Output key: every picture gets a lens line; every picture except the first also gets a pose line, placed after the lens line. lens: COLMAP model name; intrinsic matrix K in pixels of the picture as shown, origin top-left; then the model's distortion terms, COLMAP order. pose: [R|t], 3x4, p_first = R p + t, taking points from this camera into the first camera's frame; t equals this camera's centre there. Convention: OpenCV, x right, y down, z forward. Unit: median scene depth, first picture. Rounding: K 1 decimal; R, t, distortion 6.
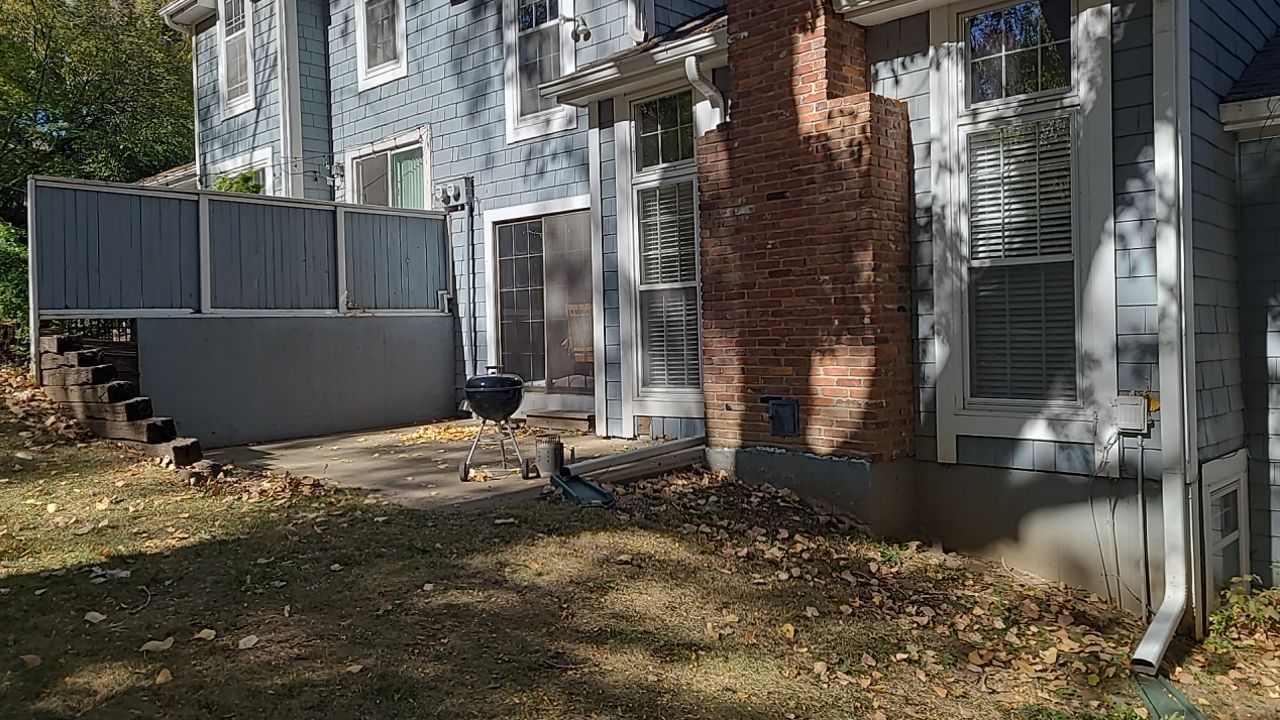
lens RADIAL K [[959.2, 0, 633.9], [0, 959.2, 337.0], [0, 0, 1]] dist [0.059448, -0.039863]
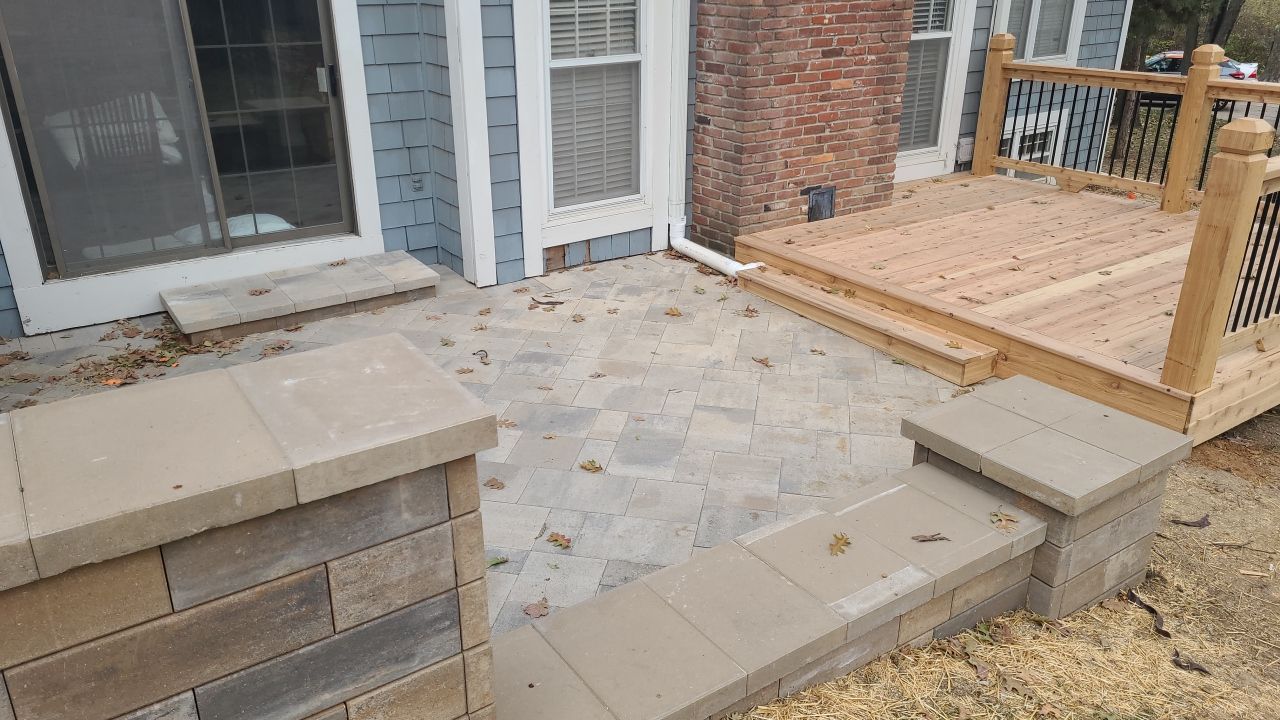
lens RADIAL K [[959.2, 0, 629.4], [0, 959.2, 344.8], [0, 0, 1]] dist [0.059448, -0.039863]
pose [[0.212215, -0.347745, 0.913257, -0.674718], [-0.001359, 0.934437, 0.356125, -0.108472], [-0.977222, -0.076816, 0.197829, 0.794494]]
